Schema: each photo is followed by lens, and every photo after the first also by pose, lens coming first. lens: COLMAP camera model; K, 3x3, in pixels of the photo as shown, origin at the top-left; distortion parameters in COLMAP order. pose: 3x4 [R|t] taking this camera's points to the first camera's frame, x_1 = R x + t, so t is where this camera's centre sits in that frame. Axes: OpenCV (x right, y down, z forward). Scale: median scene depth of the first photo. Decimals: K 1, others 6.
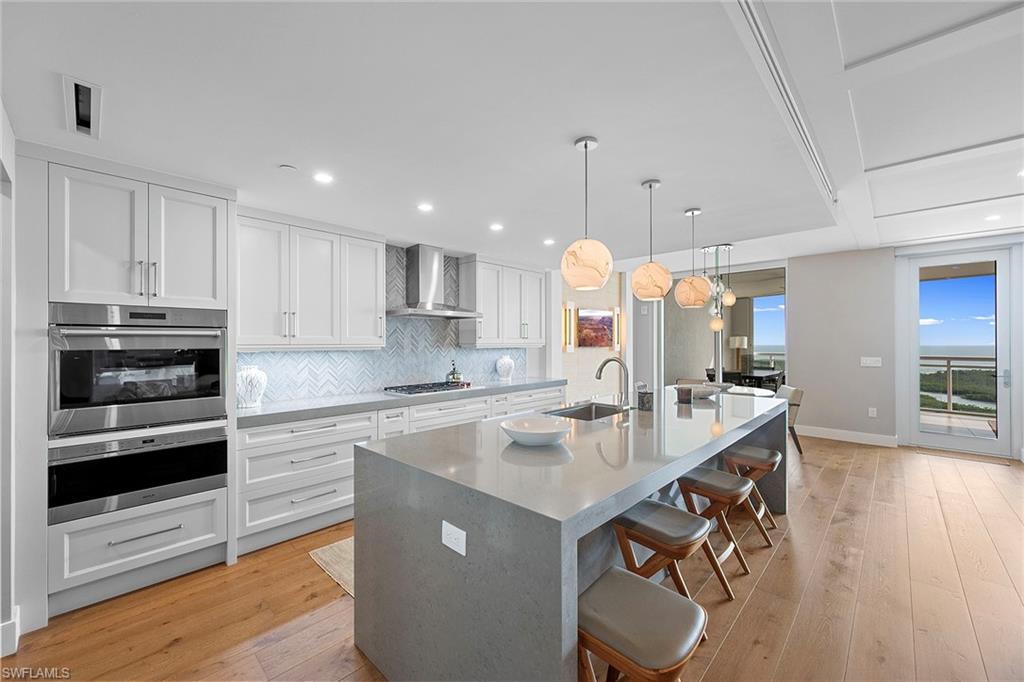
lens RADIAL K [[406.8, 0, 523.1], [0, 406.8, 341.5], [0, 0, 1]] dist [-0.001936, -0.000069]
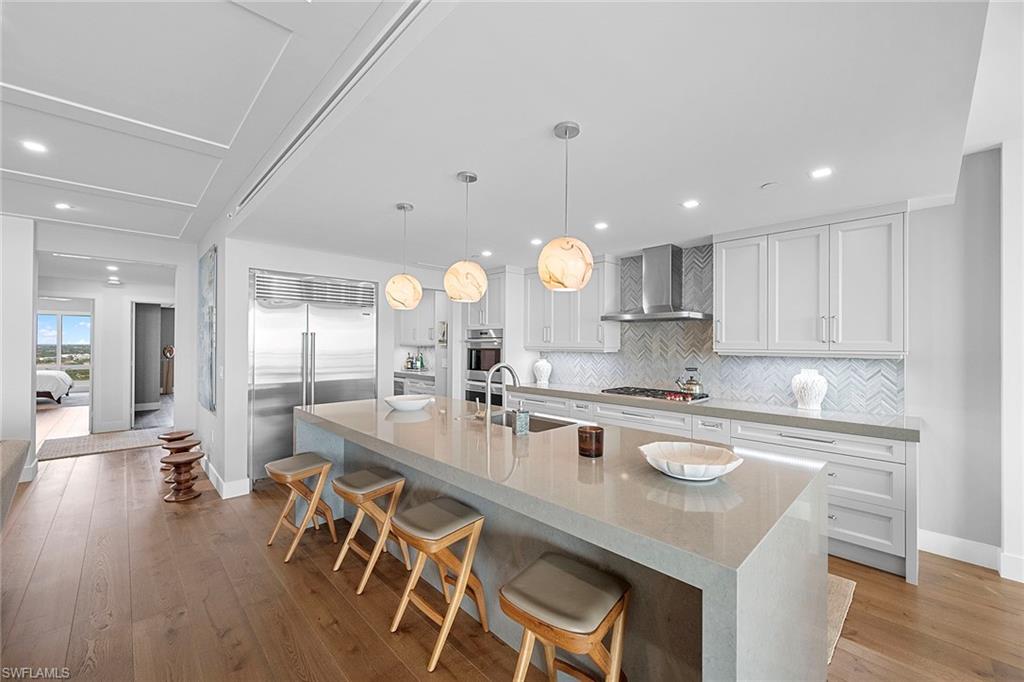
lens RADIAL K [[406.8, 0, 523.2], [0, 406.8, 340.6], [0, 0, 1]] dist [-0.001936, -0.000069]
pose [[-0.036357, -0.008113, -0.999306, 0.736274], [-0.006500, 0.999948, -0.007882, -0.002678], [0.999318, 0.006209, -0.036408, 0.709622]]
